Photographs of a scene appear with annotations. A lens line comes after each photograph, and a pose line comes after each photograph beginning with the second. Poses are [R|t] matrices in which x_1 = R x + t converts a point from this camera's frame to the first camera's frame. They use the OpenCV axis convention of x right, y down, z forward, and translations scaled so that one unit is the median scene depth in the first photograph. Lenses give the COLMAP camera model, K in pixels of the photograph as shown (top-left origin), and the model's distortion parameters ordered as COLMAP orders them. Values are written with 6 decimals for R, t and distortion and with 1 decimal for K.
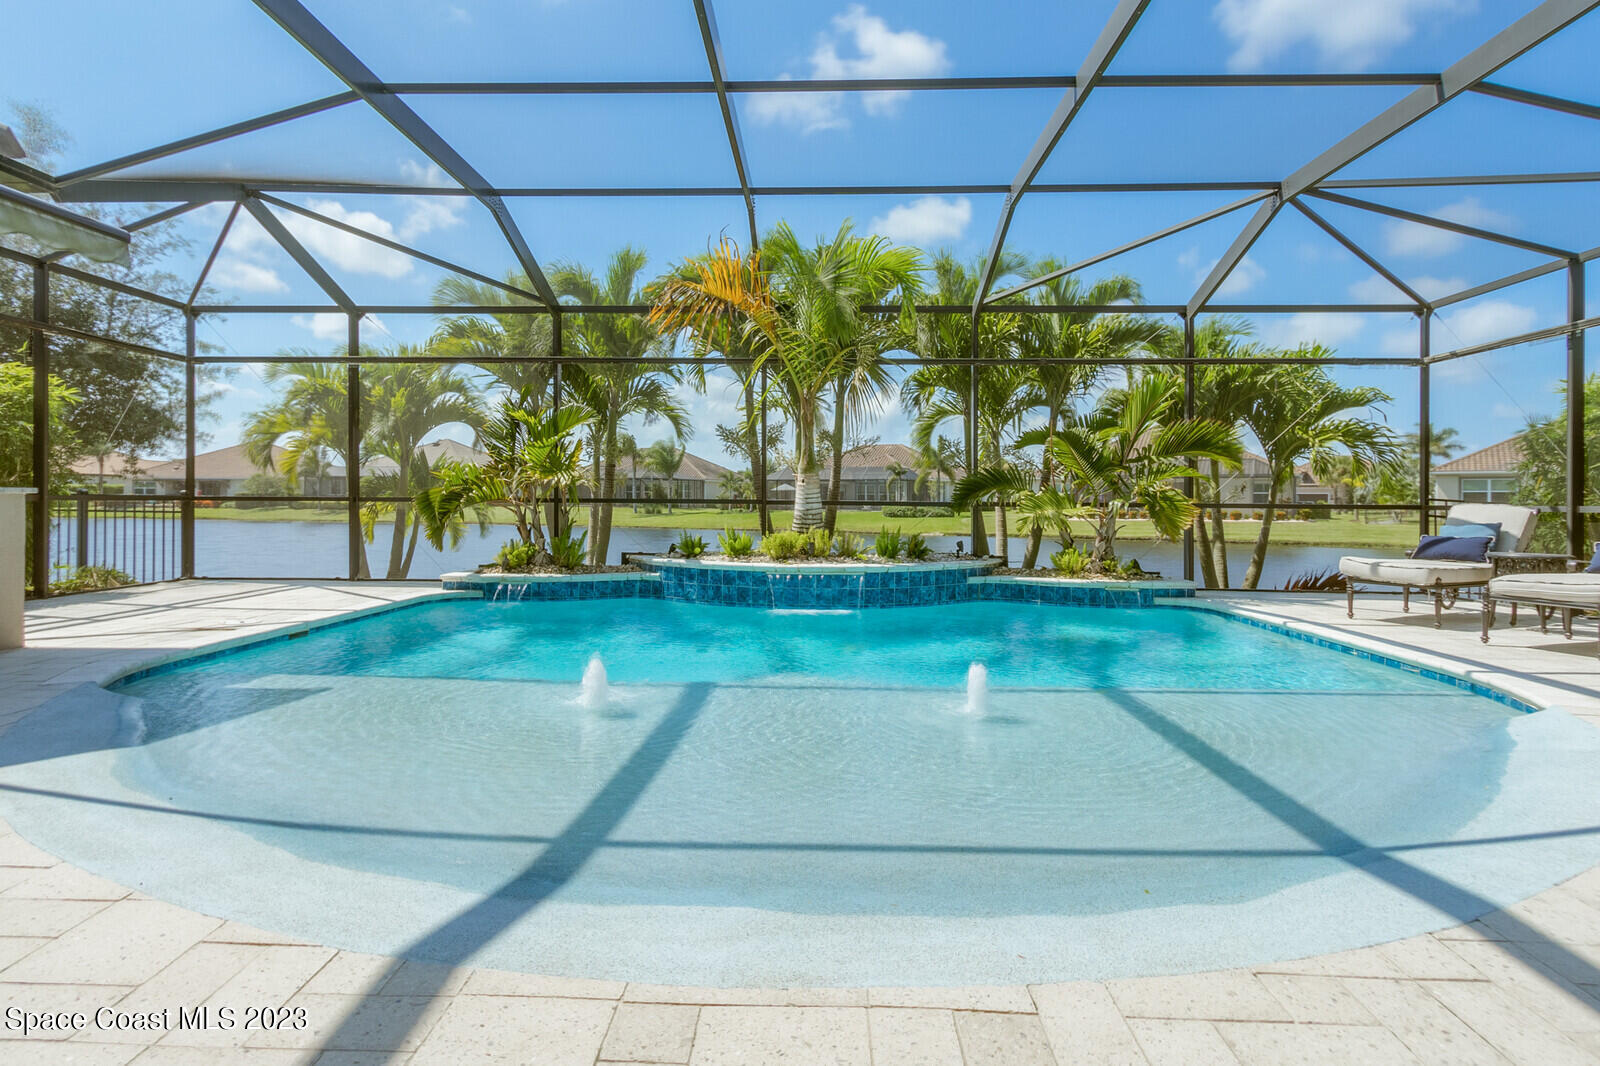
lens RADIAL K [[851.8, 0, 806.4], [0, 851.8, 512.6], [0, 0, 1]] dist [0.005885, -0.000412]
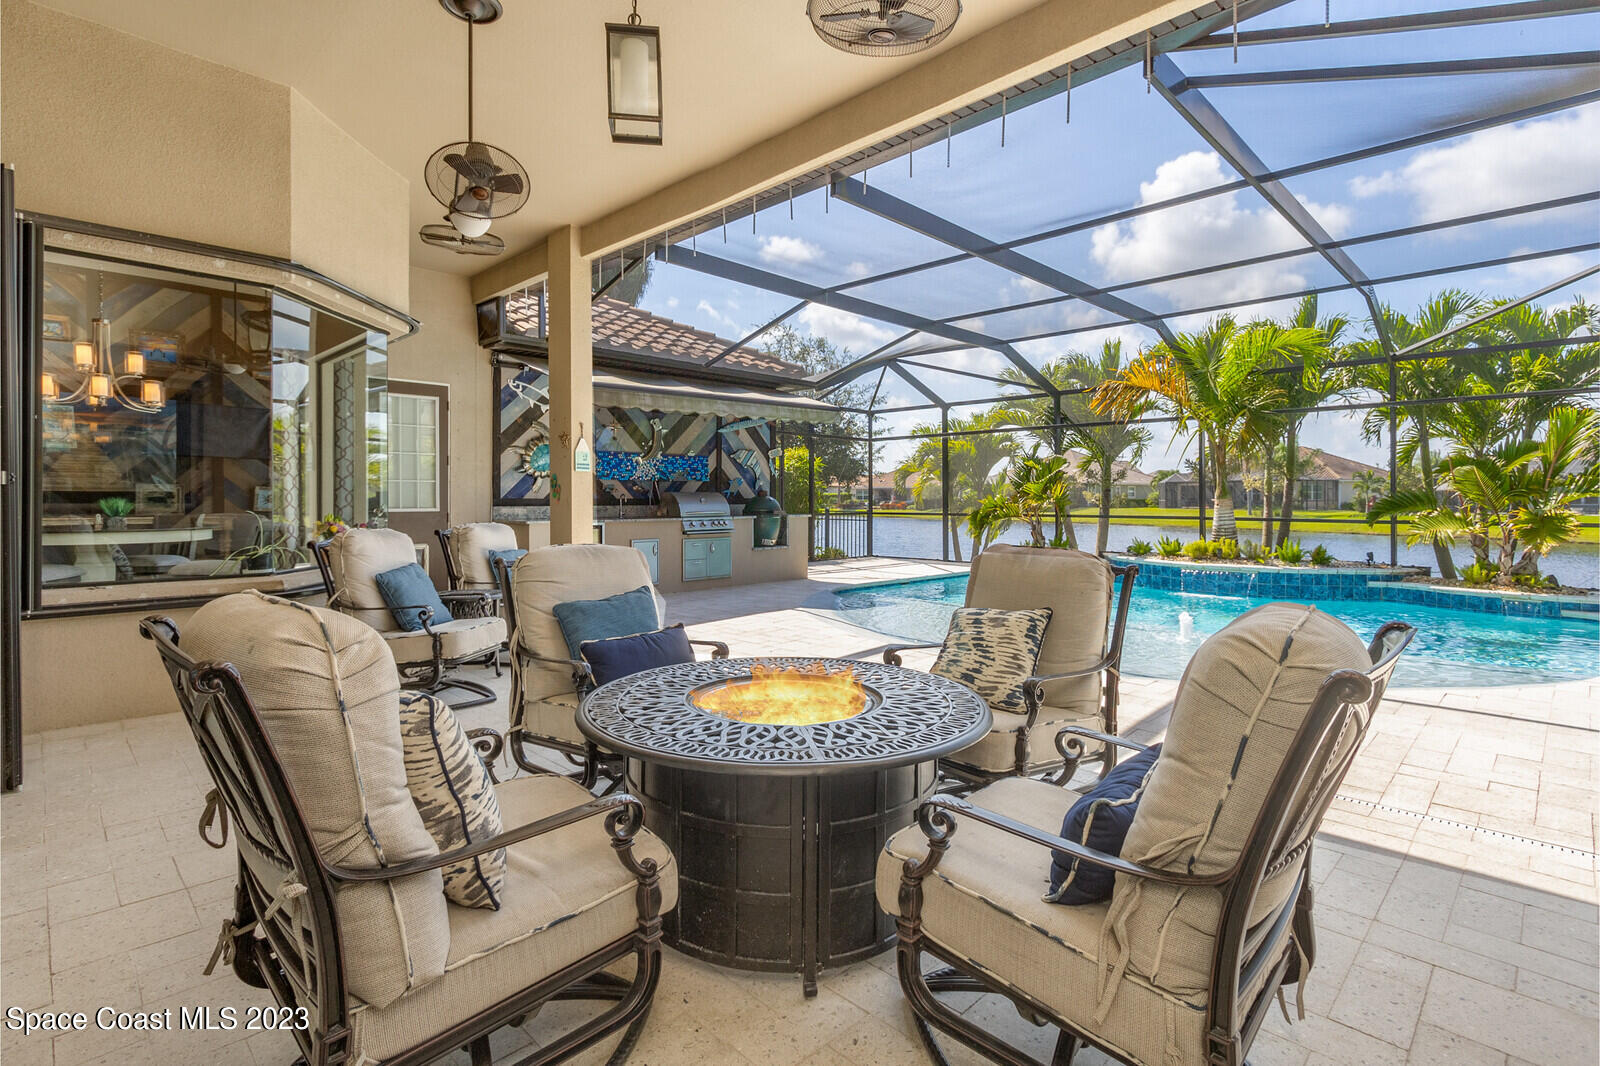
lens RADIAL K [[809.7, 0, 794.1], [0, 809.7, 496.2], [0, 0, 1]] dist [0.010337, -0.000548]
pose [[0.736437, -0.007394, -0.676466, 0.381538], [-0.005091, 0.999851, -0.016471, -0.024953], [0.676487, 0.015574, 0.736290, -0.446730]]
